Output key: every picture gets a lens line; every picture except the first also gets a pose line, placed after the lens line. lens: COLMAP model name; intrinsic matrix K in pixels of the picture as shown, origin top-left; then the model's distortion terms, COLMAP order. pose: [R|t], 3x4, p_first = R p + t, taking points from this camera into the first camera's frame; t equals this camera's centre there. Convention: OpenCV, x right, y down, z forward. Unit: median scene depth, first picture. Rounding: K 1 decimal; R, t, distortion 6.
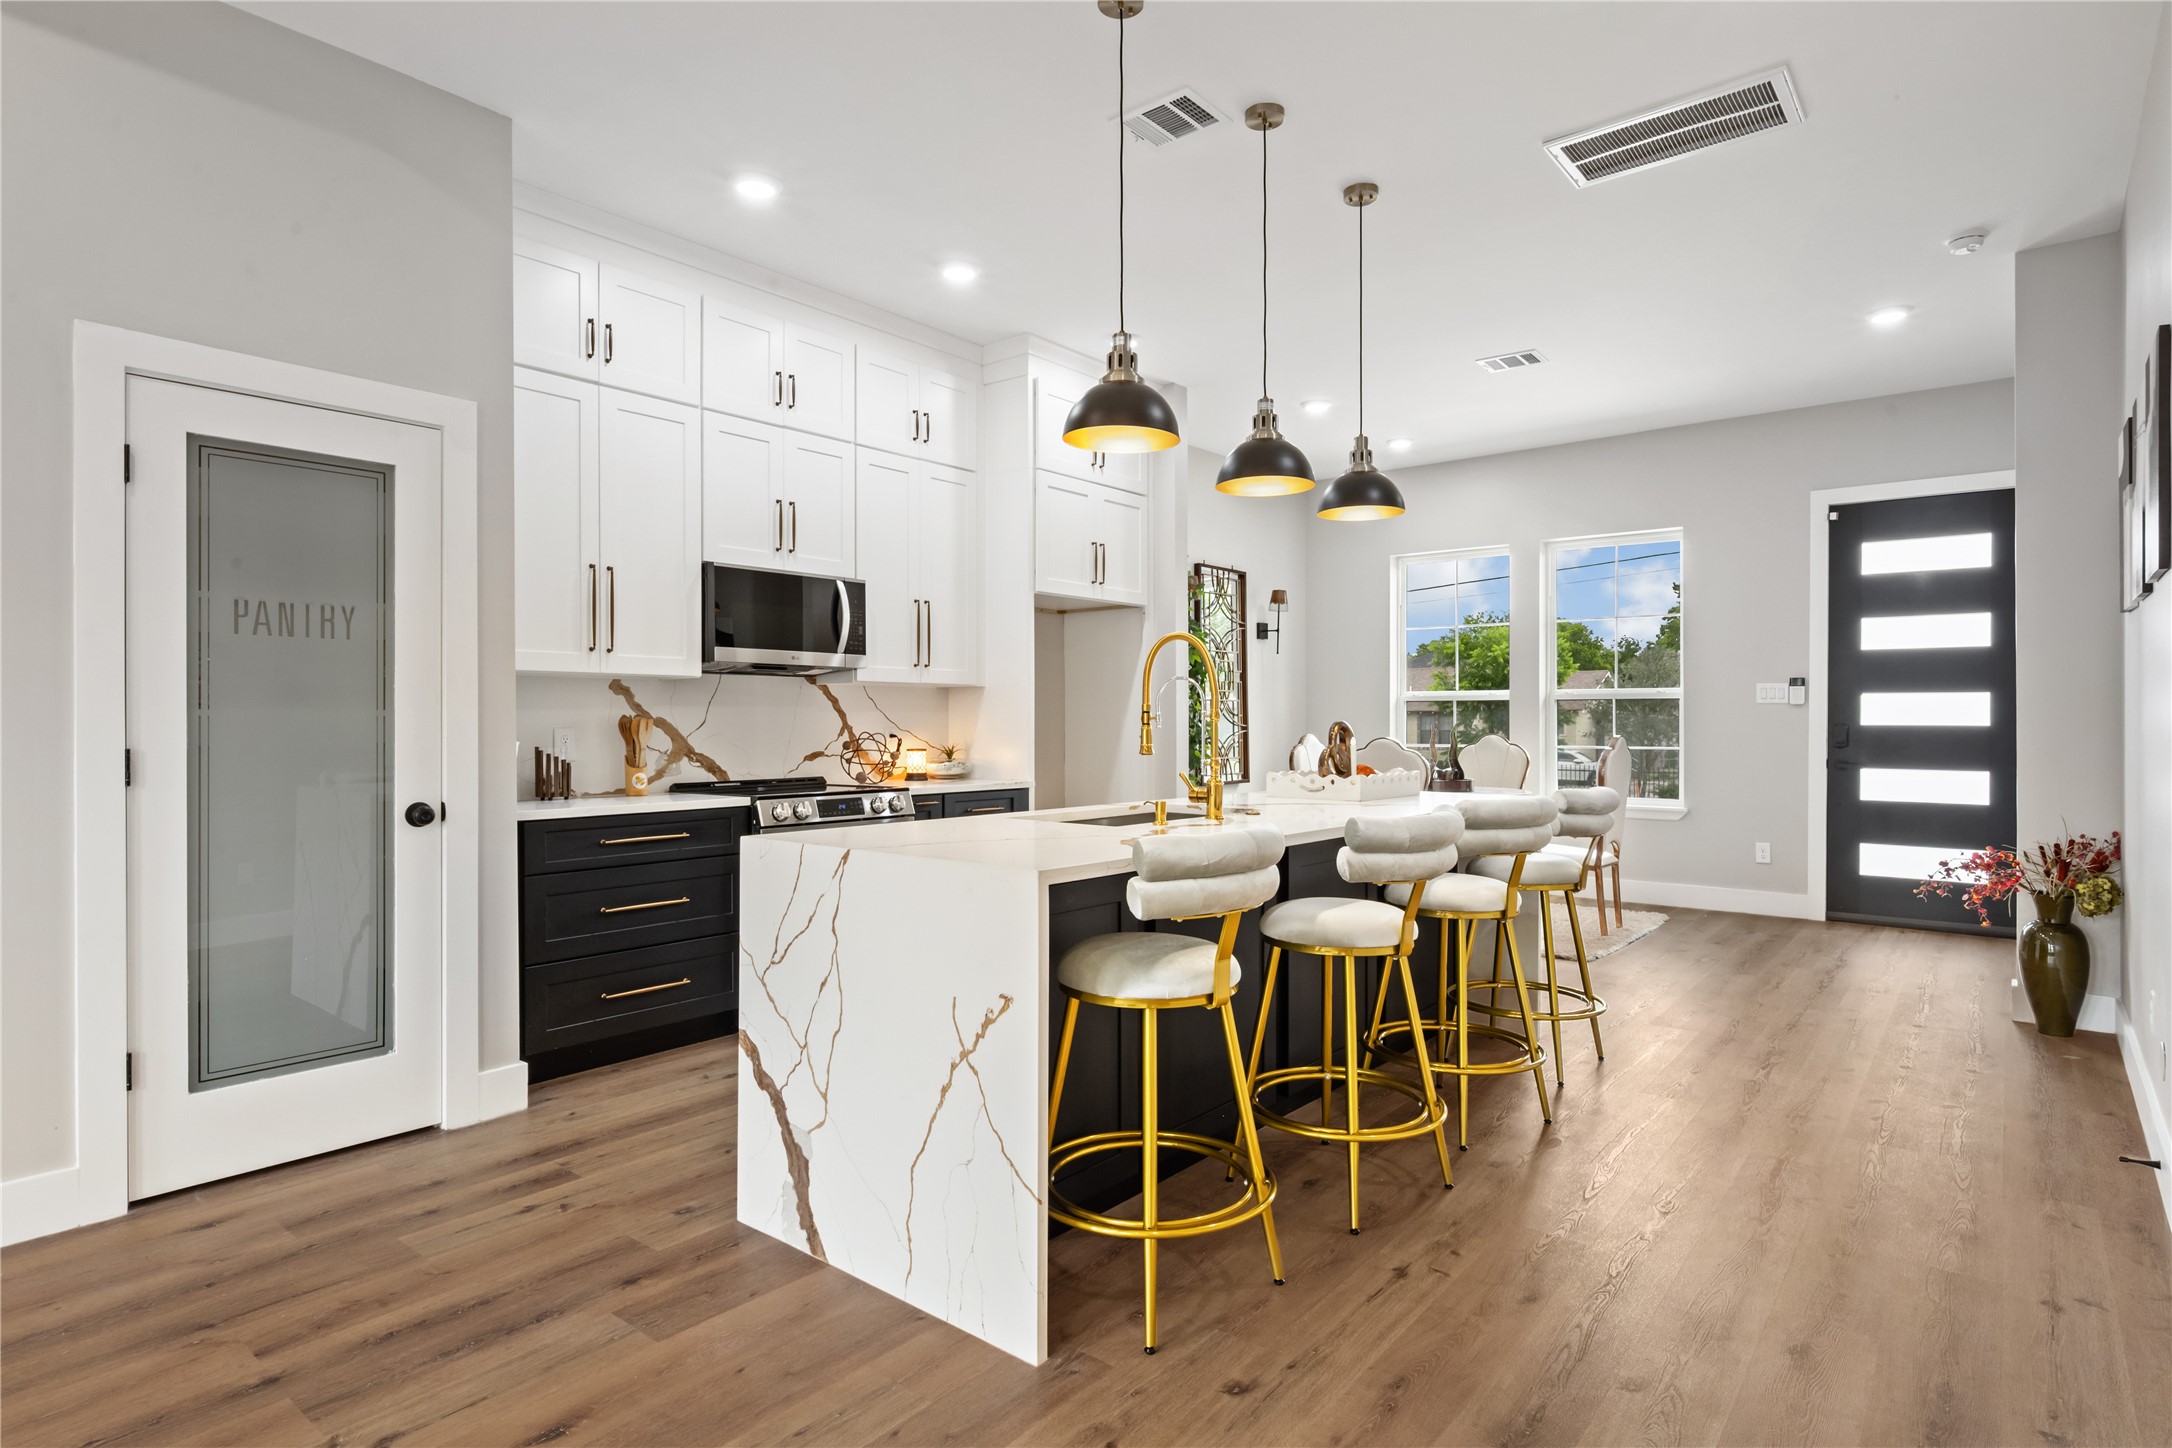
lens RADIAL K [[1132.8, 0, 1085.2], [0, 1132.8, 737.8], [0, 0, 1]] dist [0.001224, 0.000008]
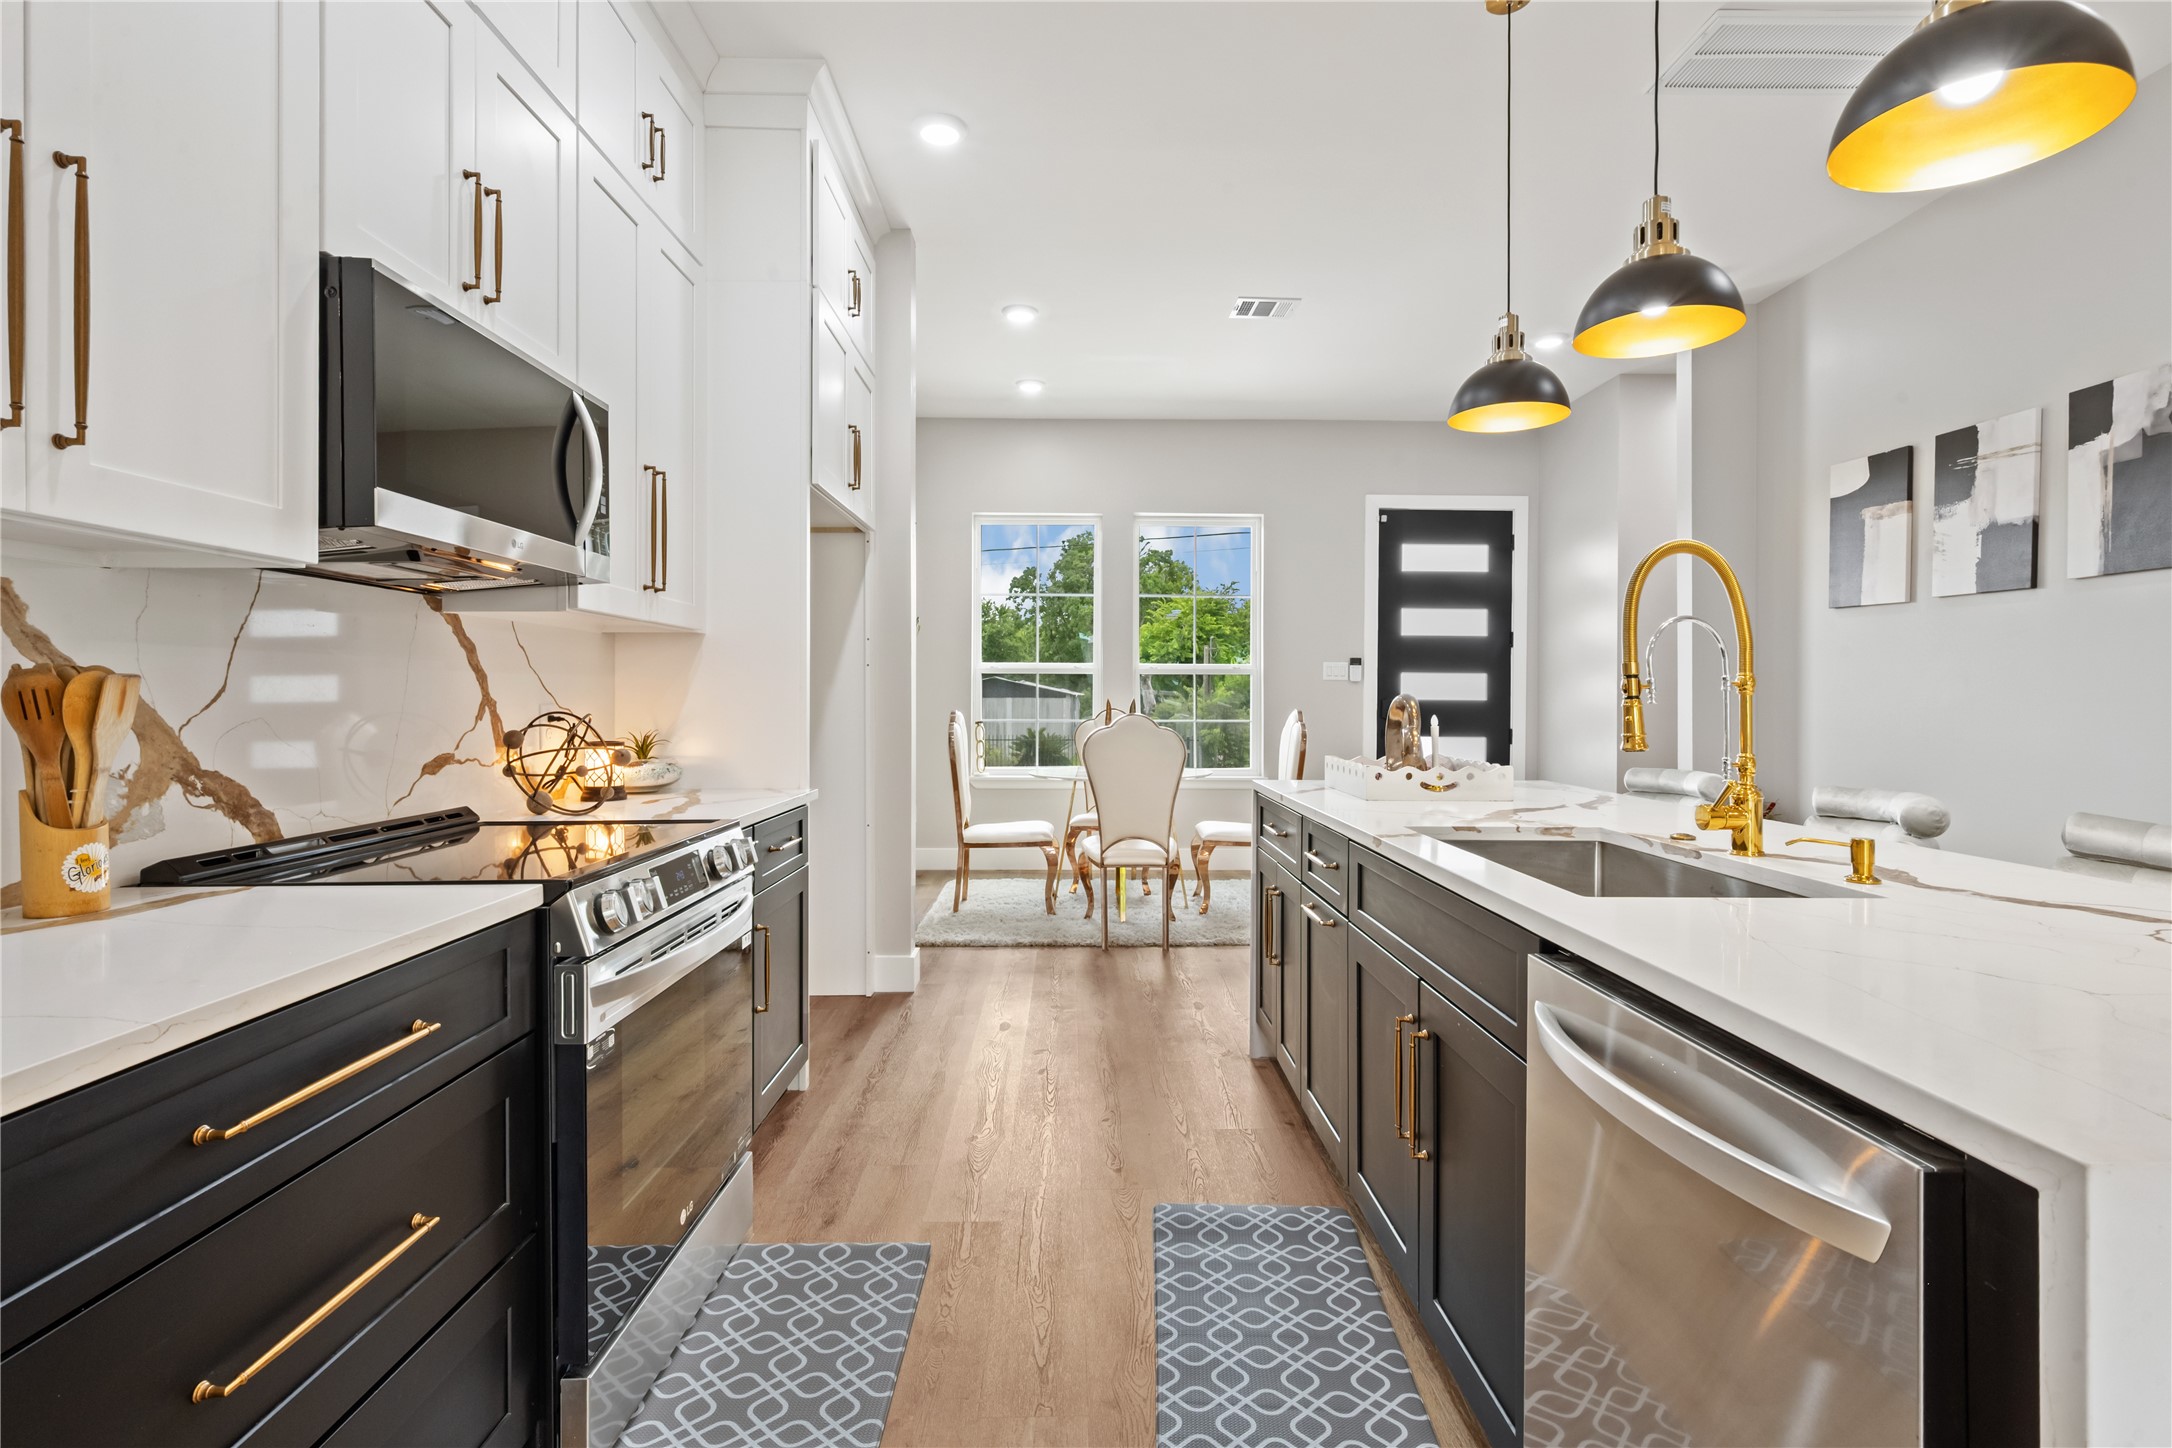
lens RADIAL K [[1029.3, 0, 1086.6], [0, 1029.3, 715.8], [0, 0, 1]] dist [-0.005101, -0.000157]
pose [[0.759271, -0.008190, 0.650722, -0.309654], [0.002694, 0.999952, 0.009441, -0.007129], [-0.650768, -0.005415, 0.759257, 0.498584]]
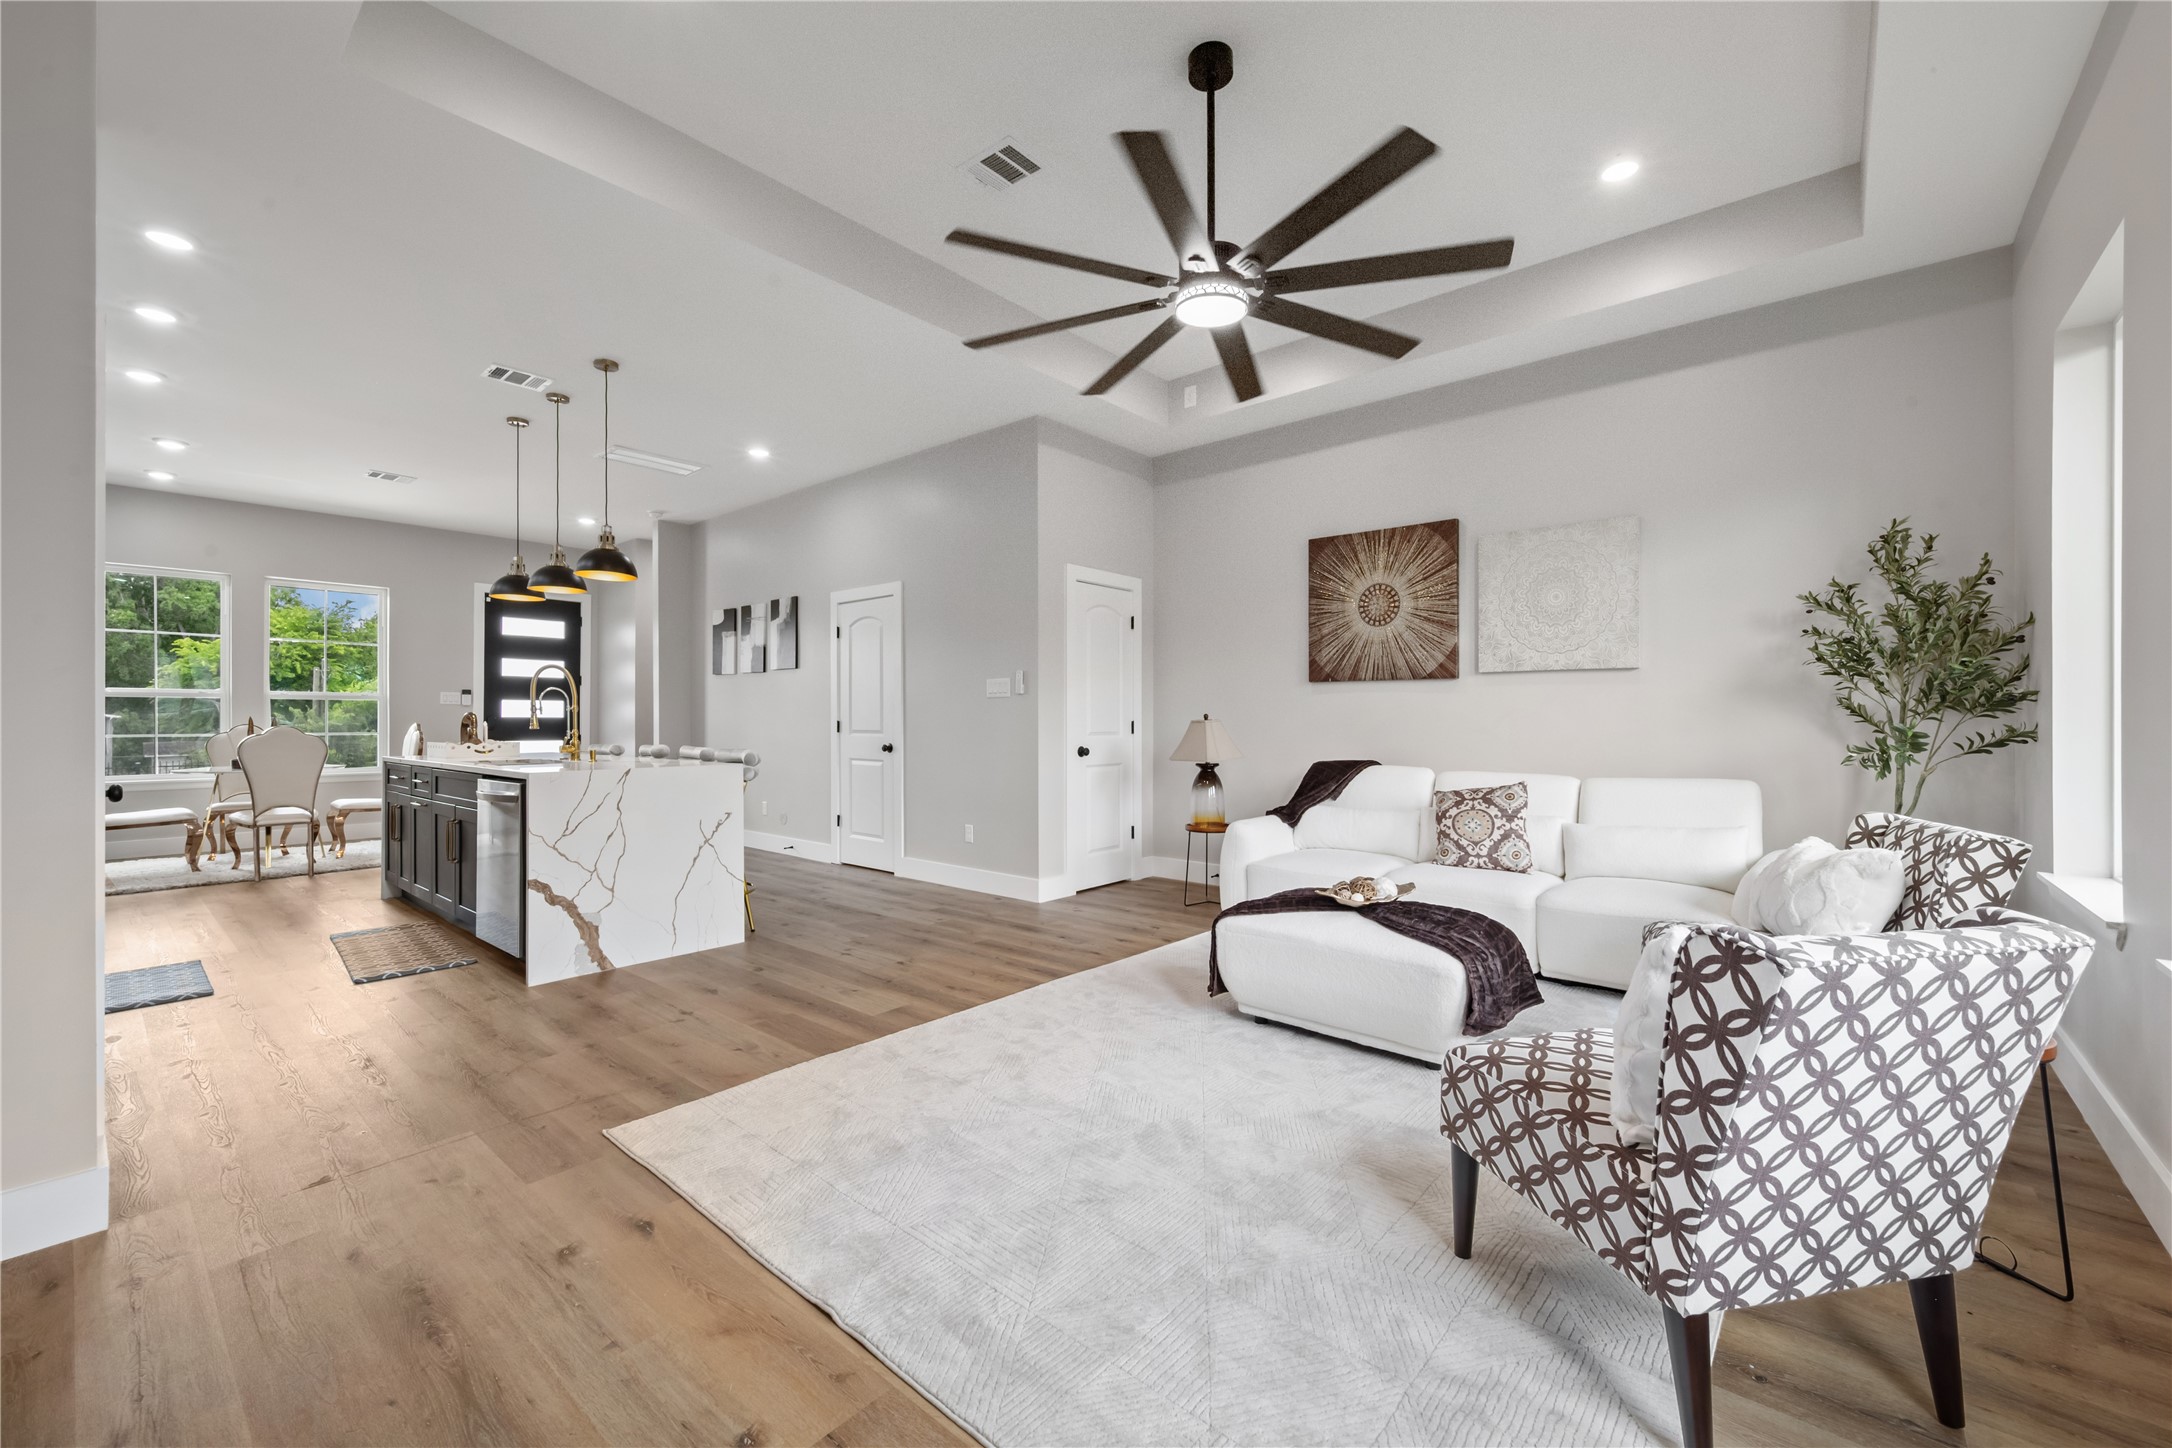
lens RADIAL K [[862.2, 0, 1085.2], [0, 862.2, 719.3], [0, 0, 1]] dist [-0.000310, 0.000233]
pose [[0.014926, 0.002814, 0.999885, -0.849903], [0.010179, 0.999944, -0.002966, 0.007523], [-0.999837, 0.010222, 0.014897, 0.047223]]
